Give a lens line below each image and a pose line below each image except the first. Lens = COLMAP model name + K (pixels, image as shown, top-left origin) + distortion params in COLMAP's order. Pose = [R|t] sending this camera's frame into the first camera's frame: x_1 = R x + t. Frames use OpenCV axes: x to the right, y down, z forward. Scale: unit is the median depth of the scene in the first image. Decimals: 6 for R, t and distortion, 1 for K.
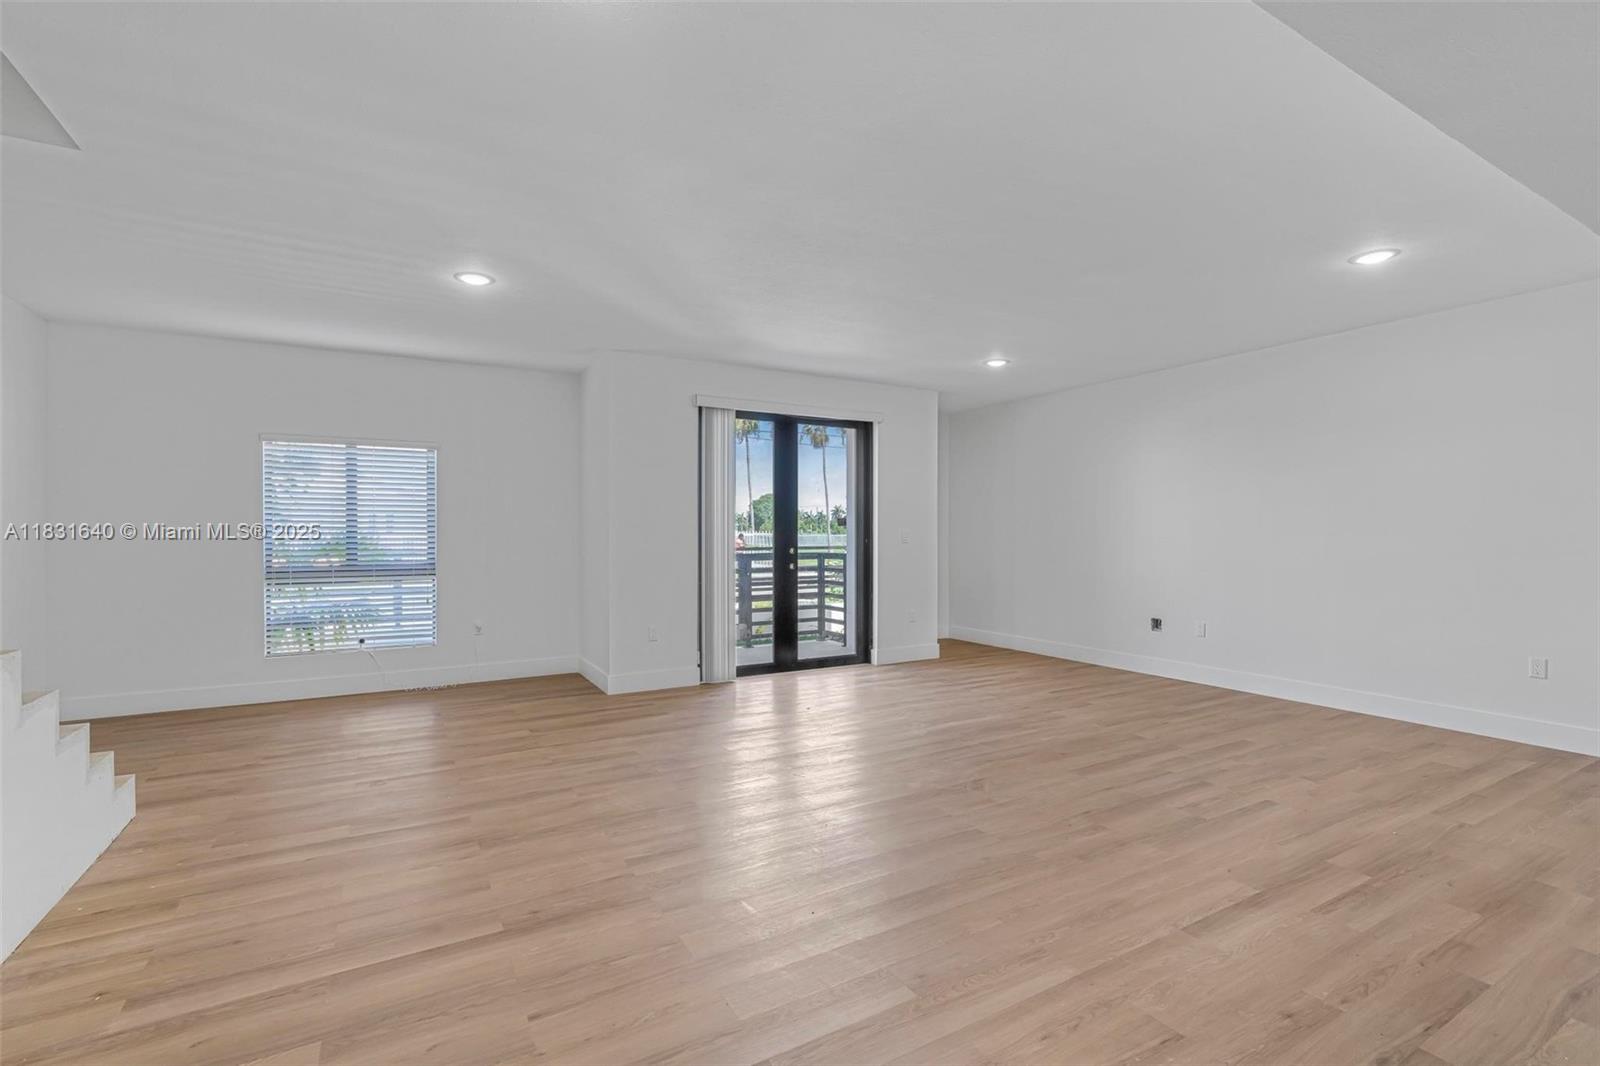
lens RADIAL K [[727.8, 0, 809.5], [0, 727.8, 534.3], [0, 0, 1]] dist [-0.000247, 0.001096]
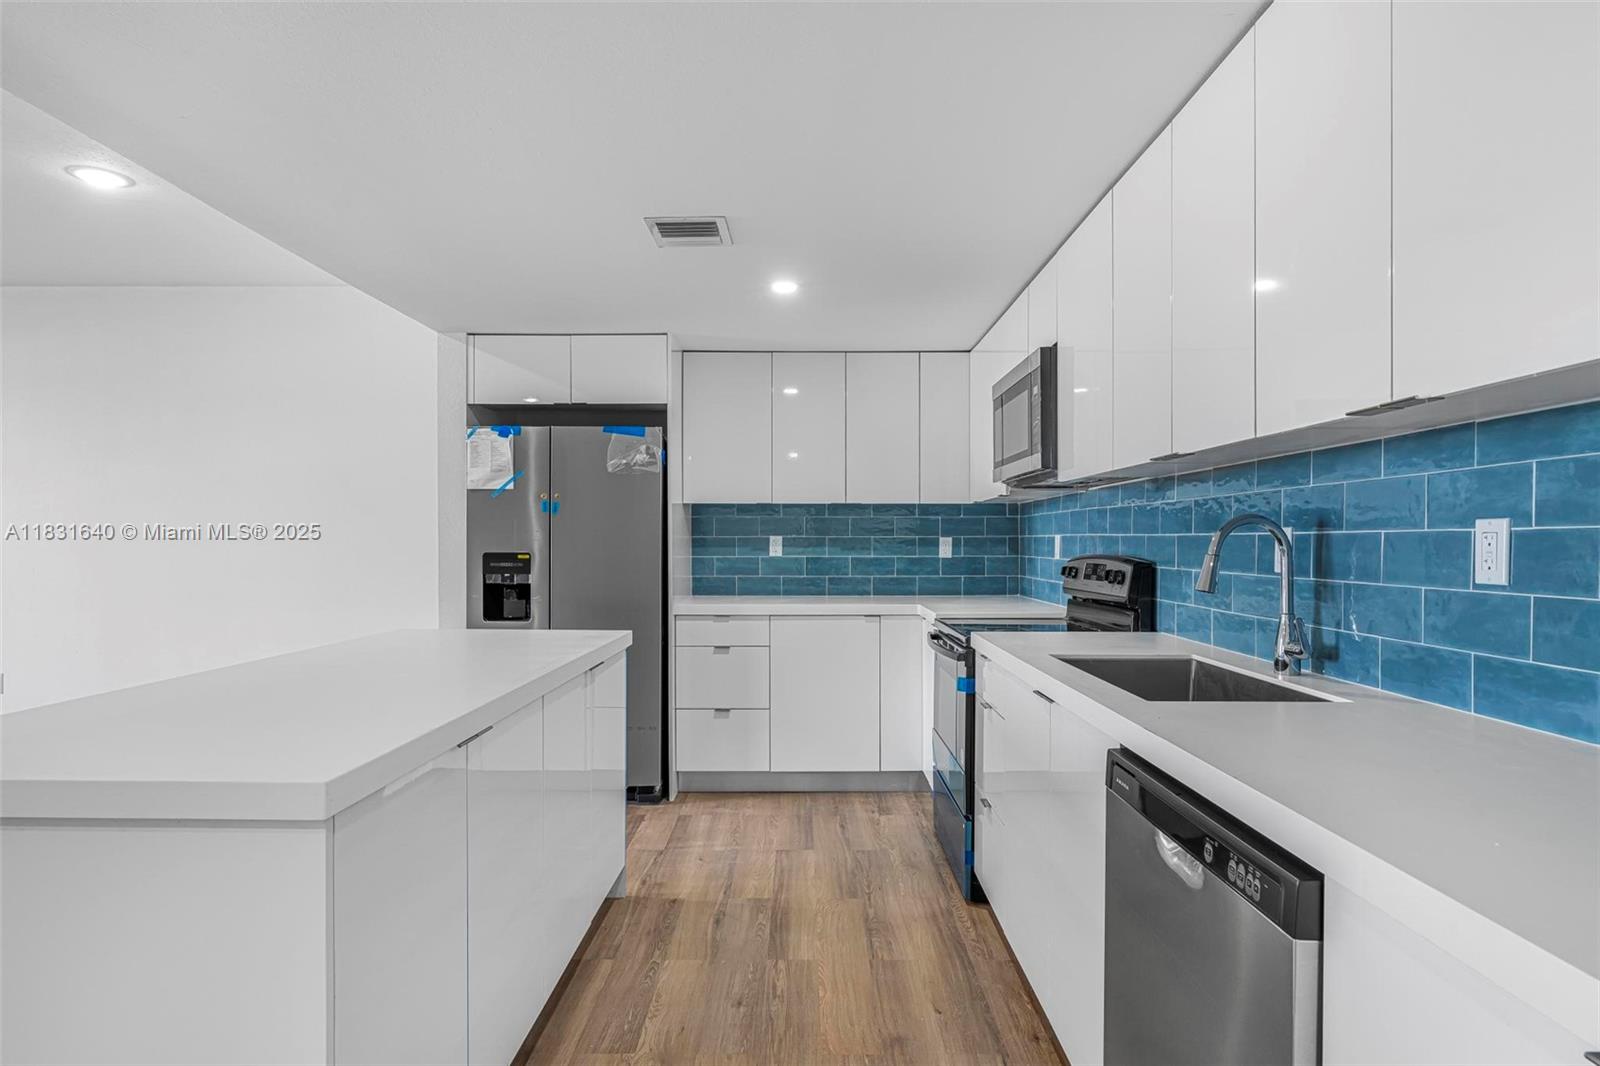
lens RADIAL K [[861.6, 0, 819.7], [0, 861.6, 548.0], [0, 0, 1]] dist [-0.005895, -0.000623]
pose [[0.494909, -0.005135, 0.868930, 0.230917], [-0.001380, 0.999977, 0.006696, -0.001393], [-0.868944, -0.004513, 0.494890, -0.063269]]
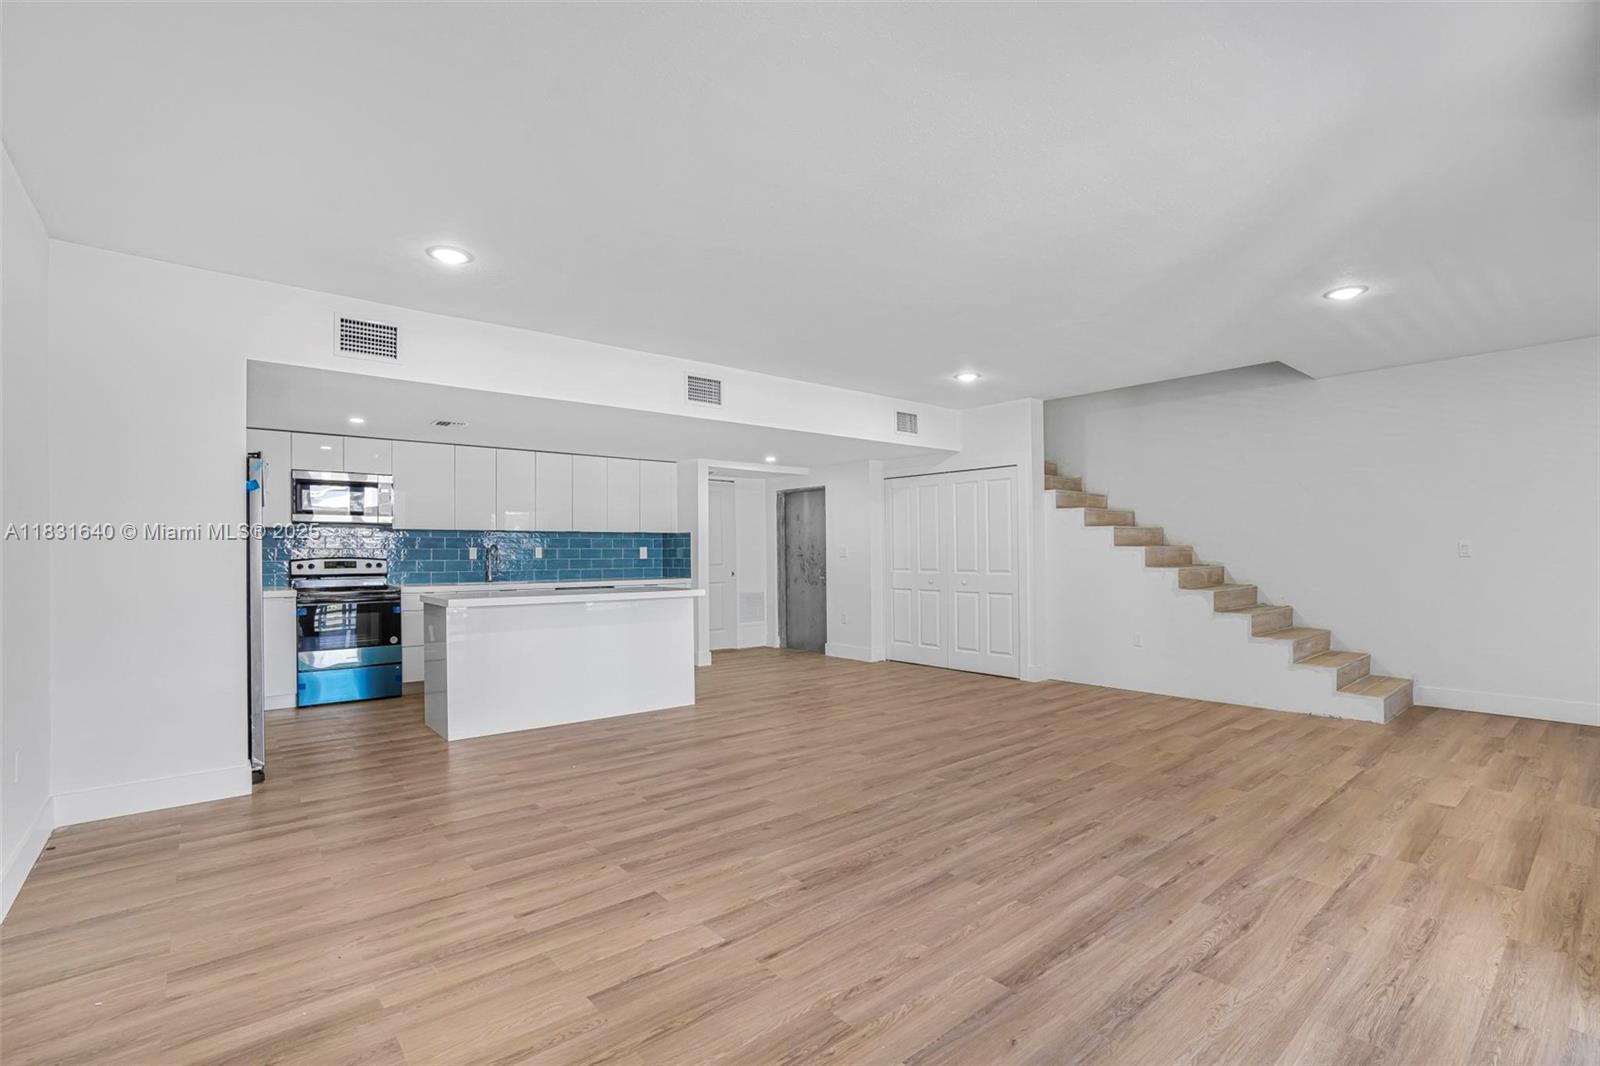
lens RADIAL K [[727.8, 0, 809.5], [0, 727.8, 534.3], [0, 0, 1]] dist [-0.000247, 0.001096]
pose [[-0.984931, -0.000123, -0.172947, 0.306785], [0.004062, 0.999707, -0.023843, 0.001081], [0.172900, -0.024186, -0.984642, 1.250261]]
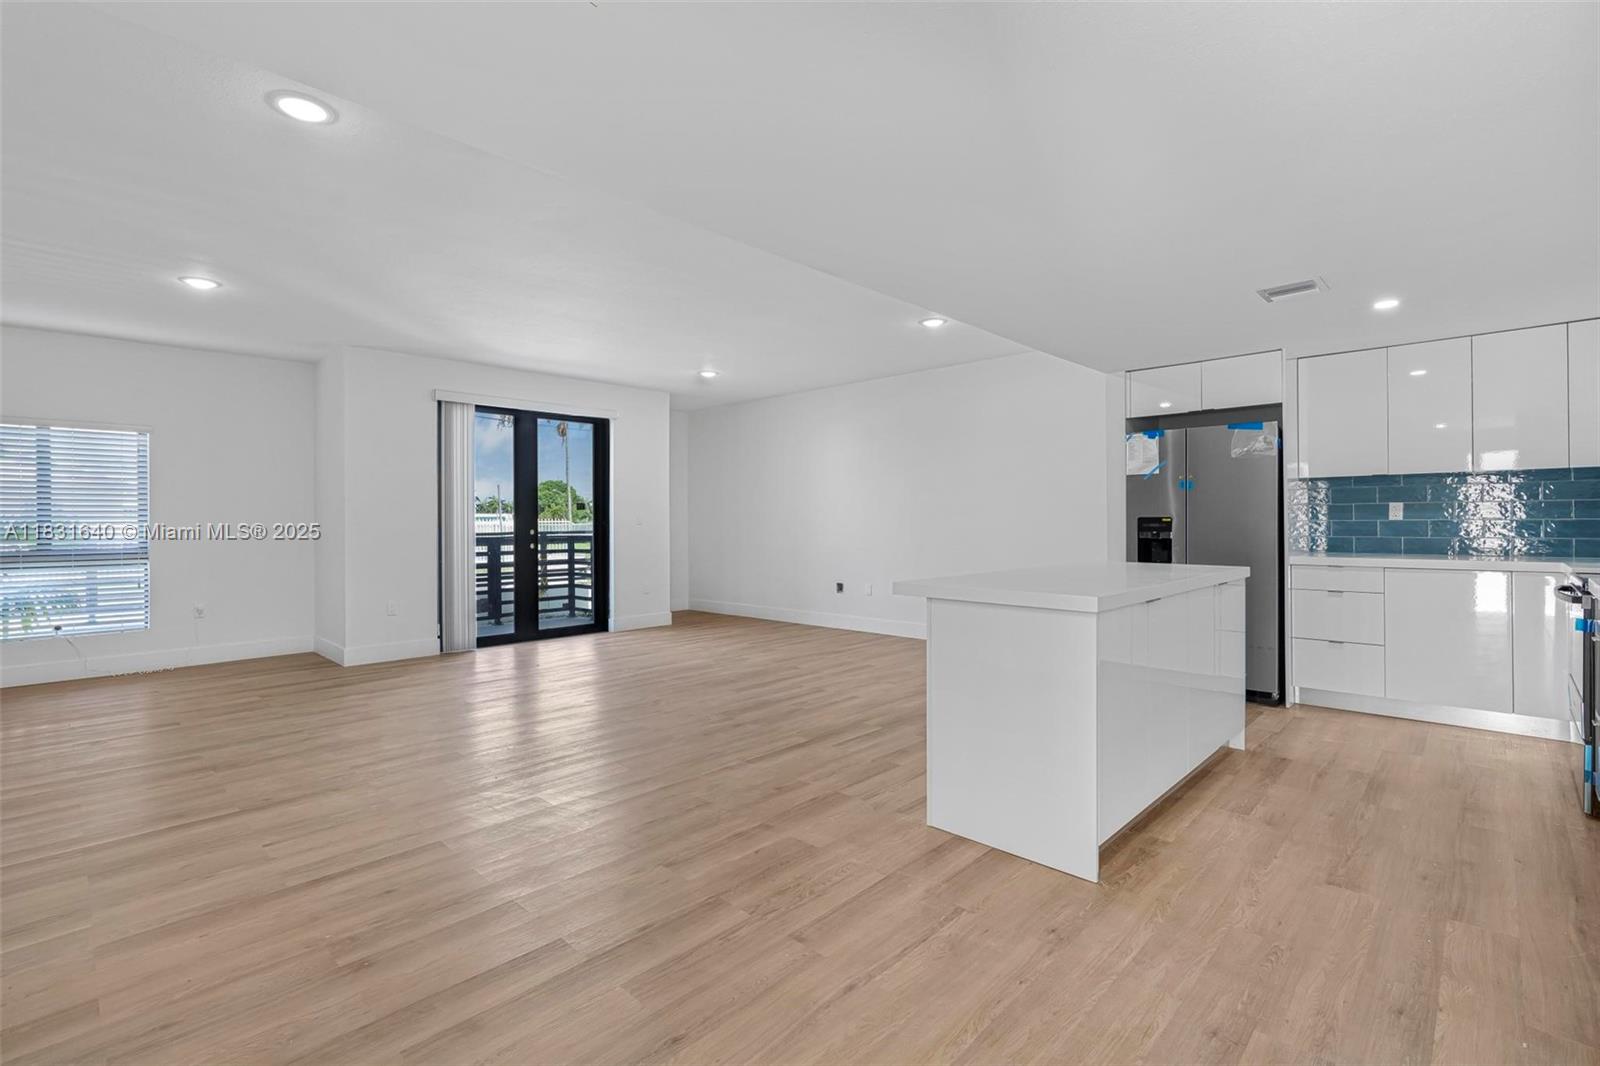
lens RADIAL K [[729.8, 0, 805.0], [0, 729.8, 523.8], [0, 0, 1]] dist [-0.001671, 0.000724]
pose [[0.961576, -0.005534, 0.274484, 0.079139], [0.005217, 0.999985, 0.001884, 0.011036], [-0.274491, -0.000380, 0.961590, -0.212577]]
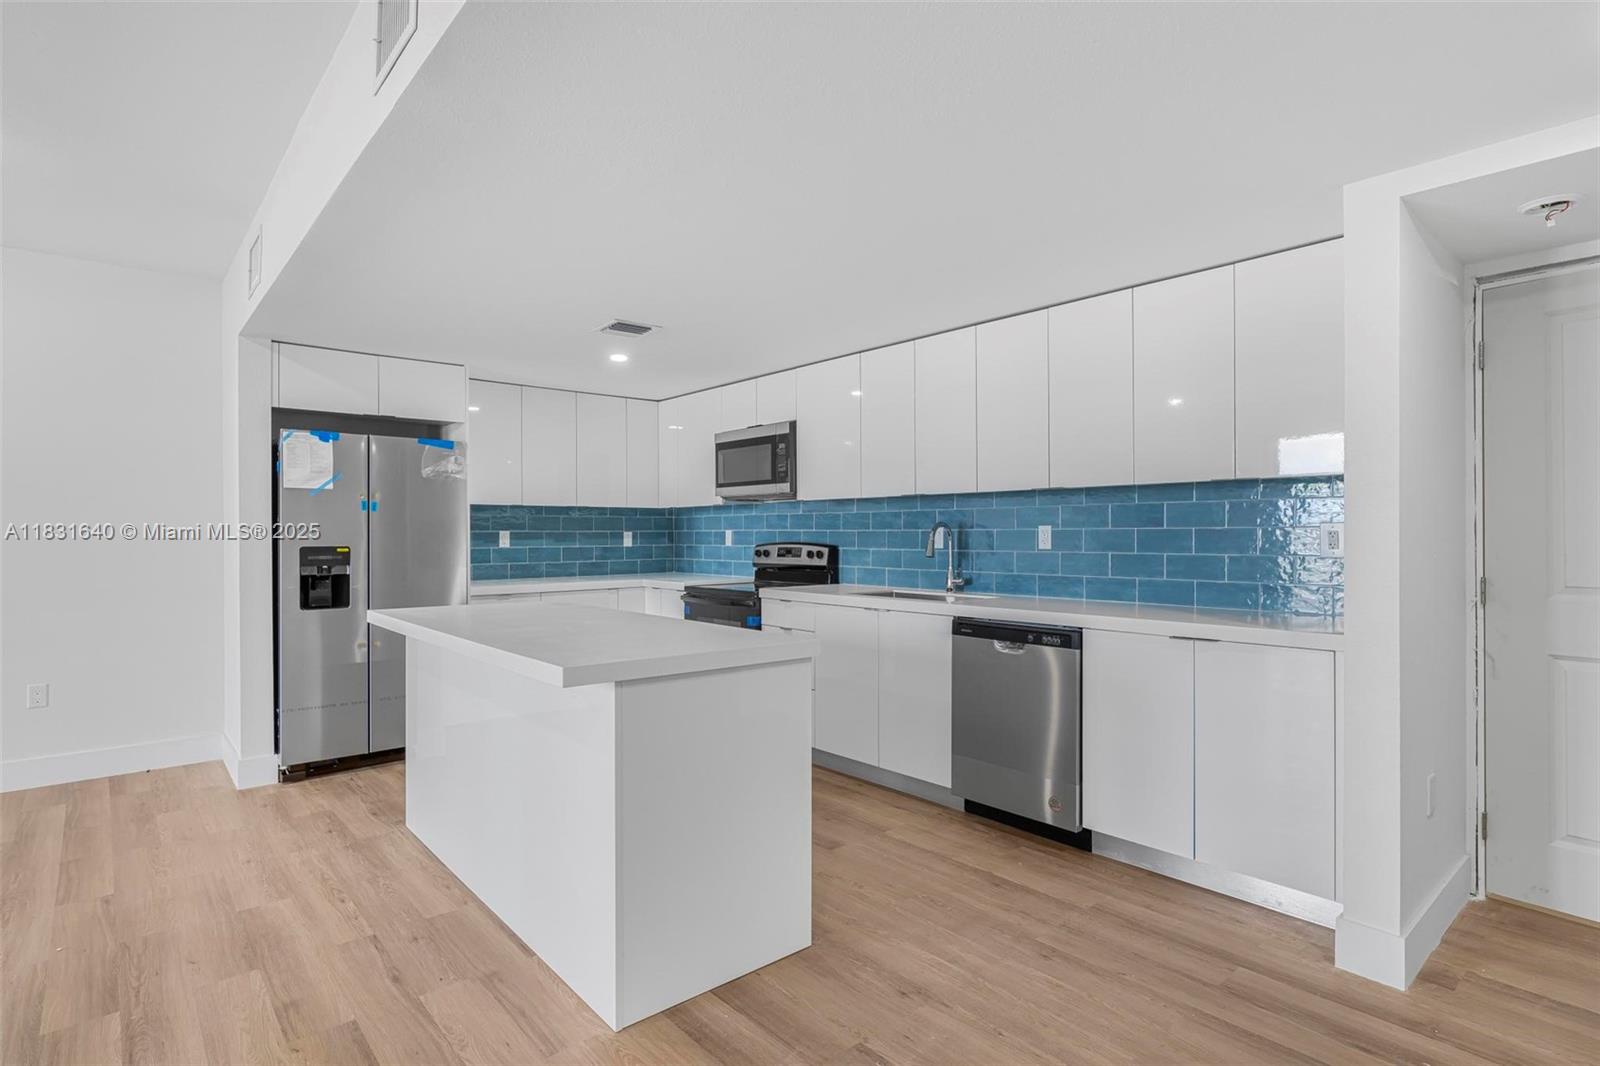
lens RADIAL K [[803.1, 0, 800.0], [0, 803.1, 533.0], [0, 0, 1]] dist [-0.001978, 0.000799]
pose [[-0.188042, 0.002498, 0.982158, -0.064782], [0.003335, 0.999993, -0.001904, -0.001896], [-0.982155, 0.002918, -0.188049, 0.214201]]
